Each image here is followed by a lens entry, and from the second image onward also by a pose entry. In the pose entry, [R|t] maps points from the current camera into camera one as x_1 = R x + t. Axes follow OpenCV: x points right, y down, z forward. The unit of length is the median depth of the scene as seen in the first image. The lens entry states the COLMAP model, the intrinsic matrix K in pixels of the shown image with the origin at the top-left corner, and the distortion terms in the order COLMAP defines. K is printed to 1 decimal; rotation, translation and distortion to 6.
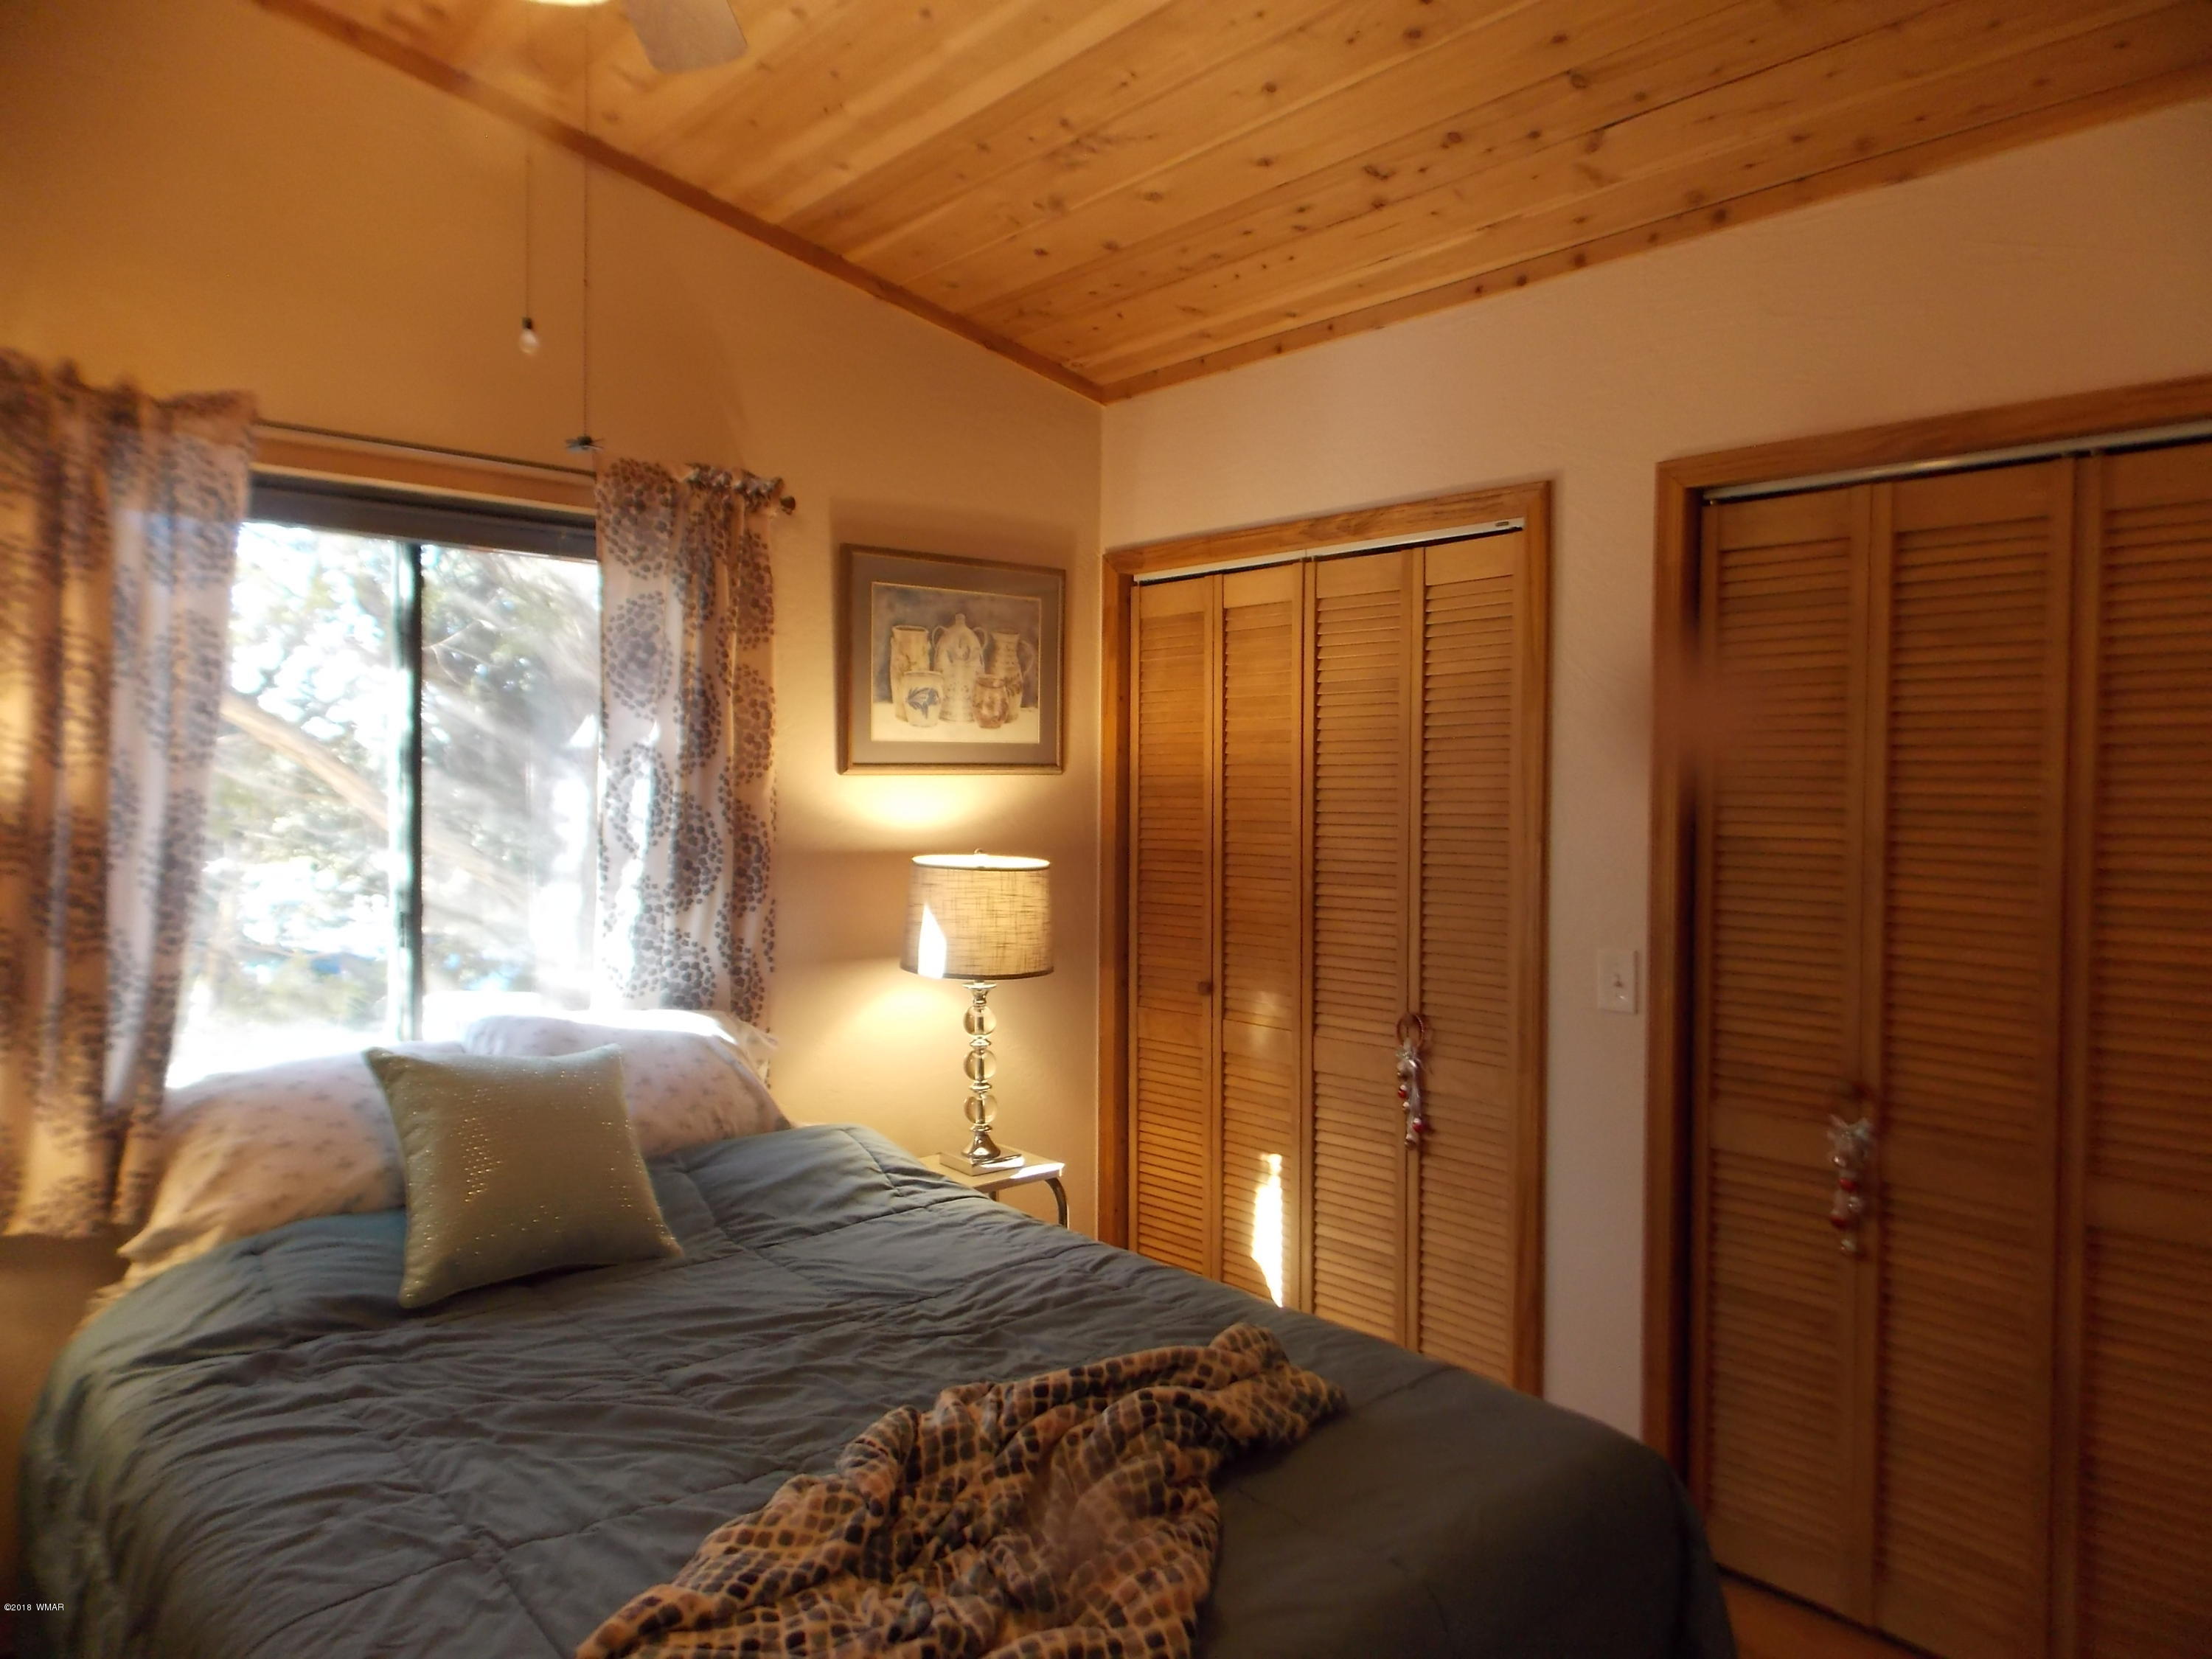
lens RADIAL K [[1461.0, 0, 1110.1], [0, 1461.0, 796.5], [0, 0, 1]] dist [0.007984, -0.000140]
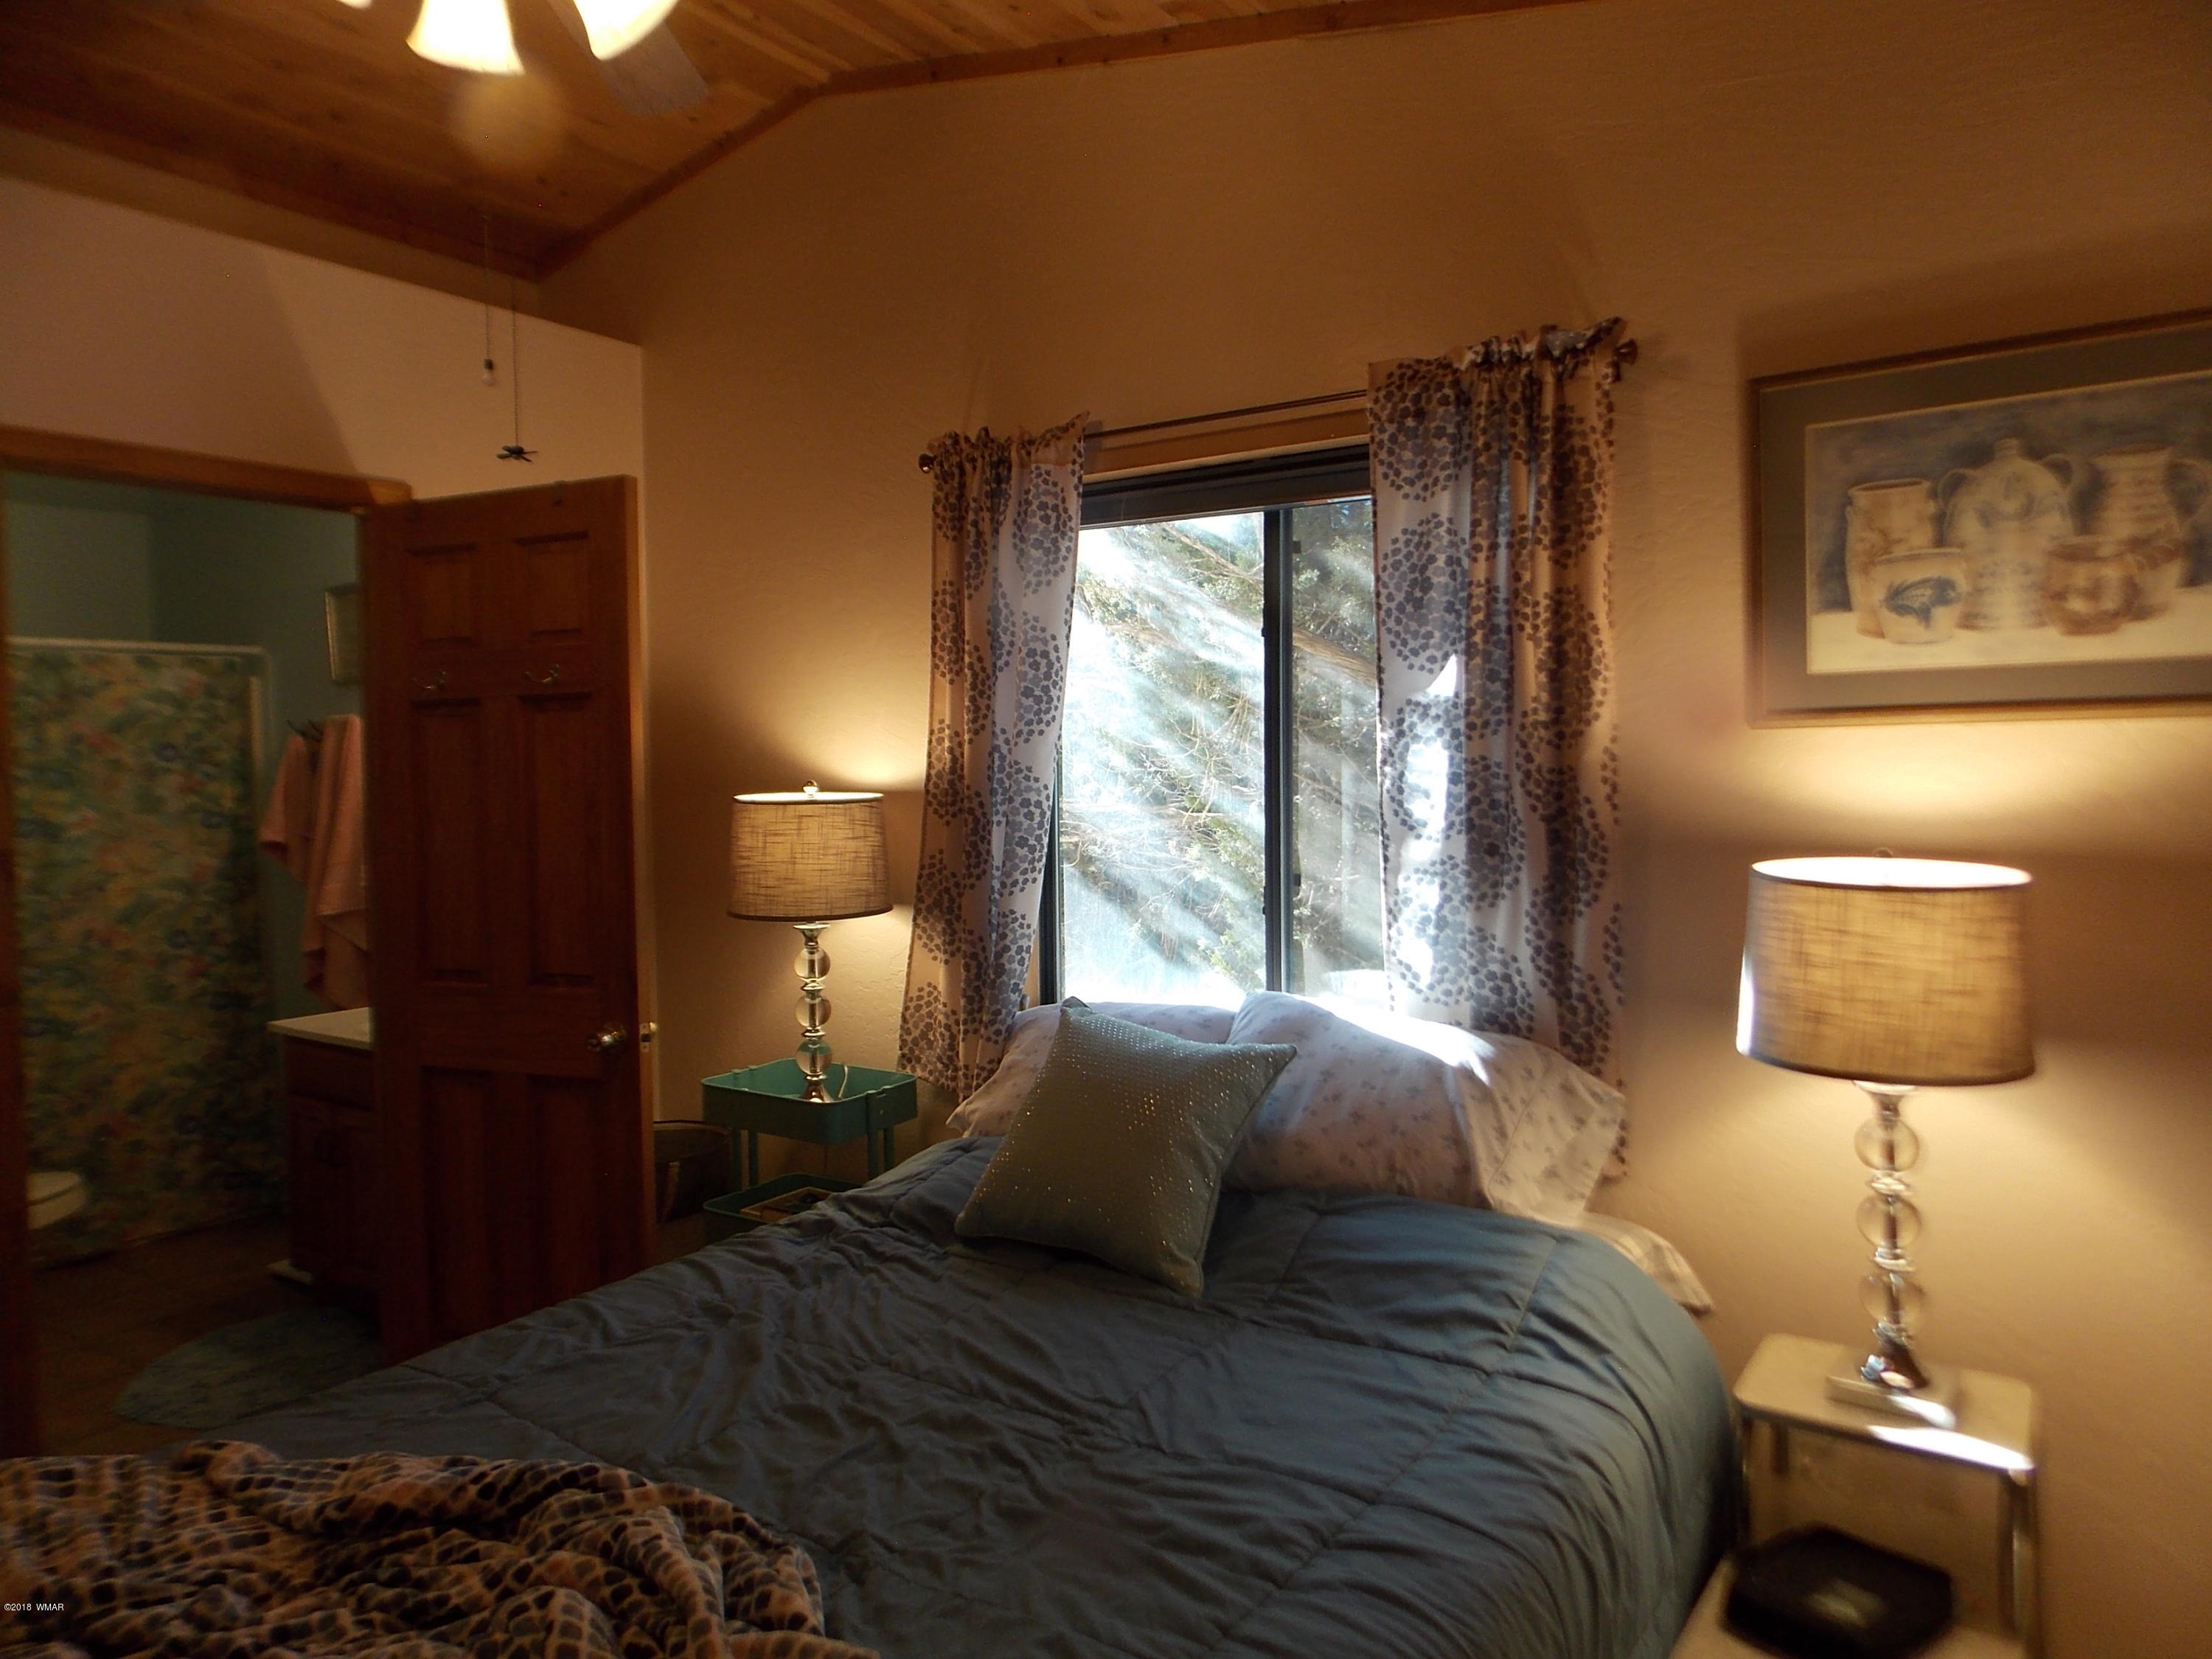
lens RADIAL K [[1461.0, 0, 1110.1], [0, 1461.0, 796.5], [0, 0, 1]] dist [0.007984, -0.000140]
pose [[0.248934, 0.010723, -0.968461, 0.430343], [0.002387, 0.999929, 0.011685, 0.008402], [0.968518, -0.005221, 0.248891, 0.605928]]
